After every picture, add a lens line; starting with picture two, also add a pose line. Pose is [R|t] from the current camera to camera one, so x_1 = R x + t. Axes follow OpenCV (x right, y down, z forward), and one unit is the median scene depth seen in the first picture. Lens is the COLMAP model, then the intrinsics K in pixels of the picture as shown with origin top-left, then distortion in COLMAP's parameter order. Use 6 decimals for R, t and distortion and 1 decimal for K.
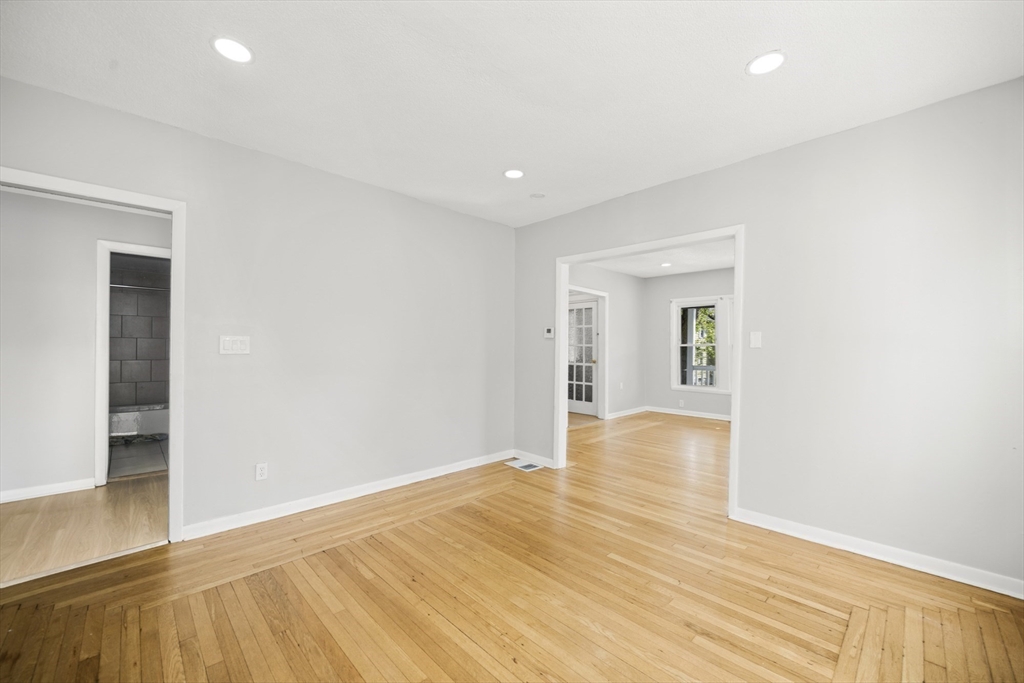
lens RADIAL K [[392.7, 0, 511.0], [0, 392.7, 347.3], [0, 0, 1]] dist [0.000852, -0.000141]
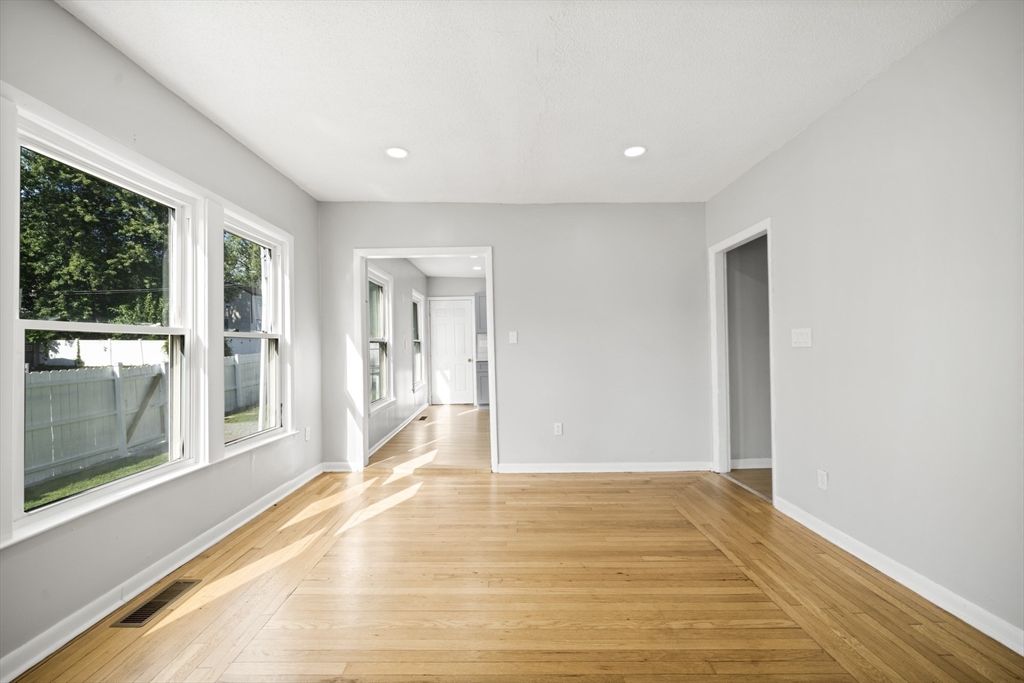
lens RADIAL K [[421.5, 0, 509.8], [0, 421.5, 337.0], [0, 0, 1]] dist [-0.002741, -0.000165]
pose [[-0.693463, -0.017095, -0.720290, 0.605625], [0.007424, 0.999496, -0.030870, 0.022312], [0.720454, -0.026755, -0.692986, 1.301989]]
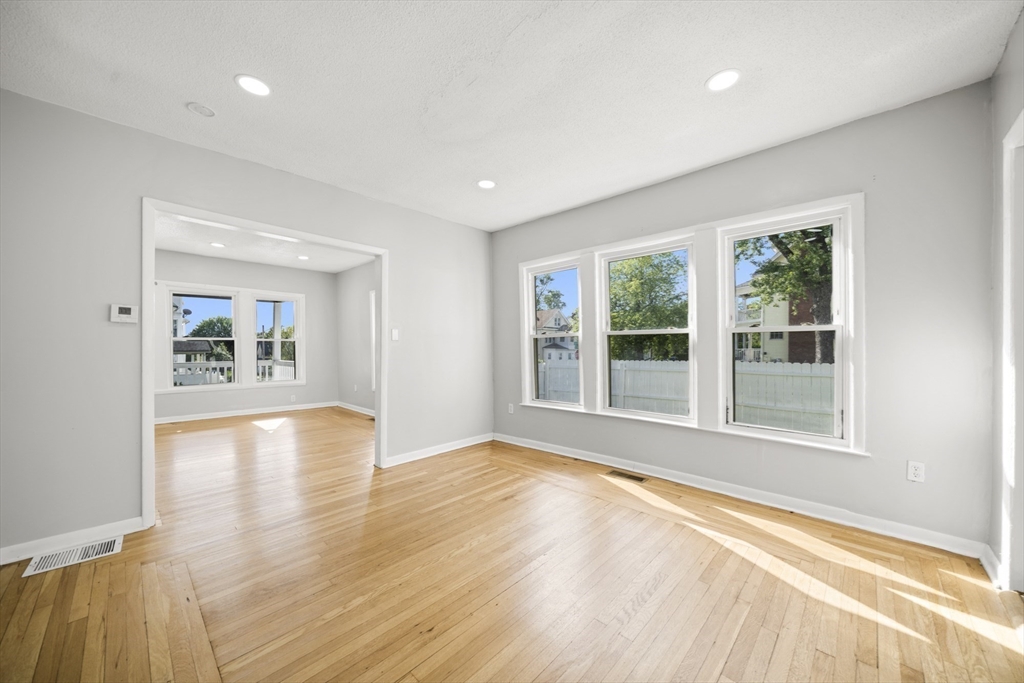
lens RADIAL K [[368.4, 0, 509.3], [0, 368.4, 340.7], [0, 0, 1]] dist [-0.008896, -0.000057]
pose [[-0.019165, 0.003951, 0.999809, -0.834940], [-0.002732, 0.999988, -0.004004, 0.008081], [-0.999813, -0.002808, -0.019154, 0.716991]]
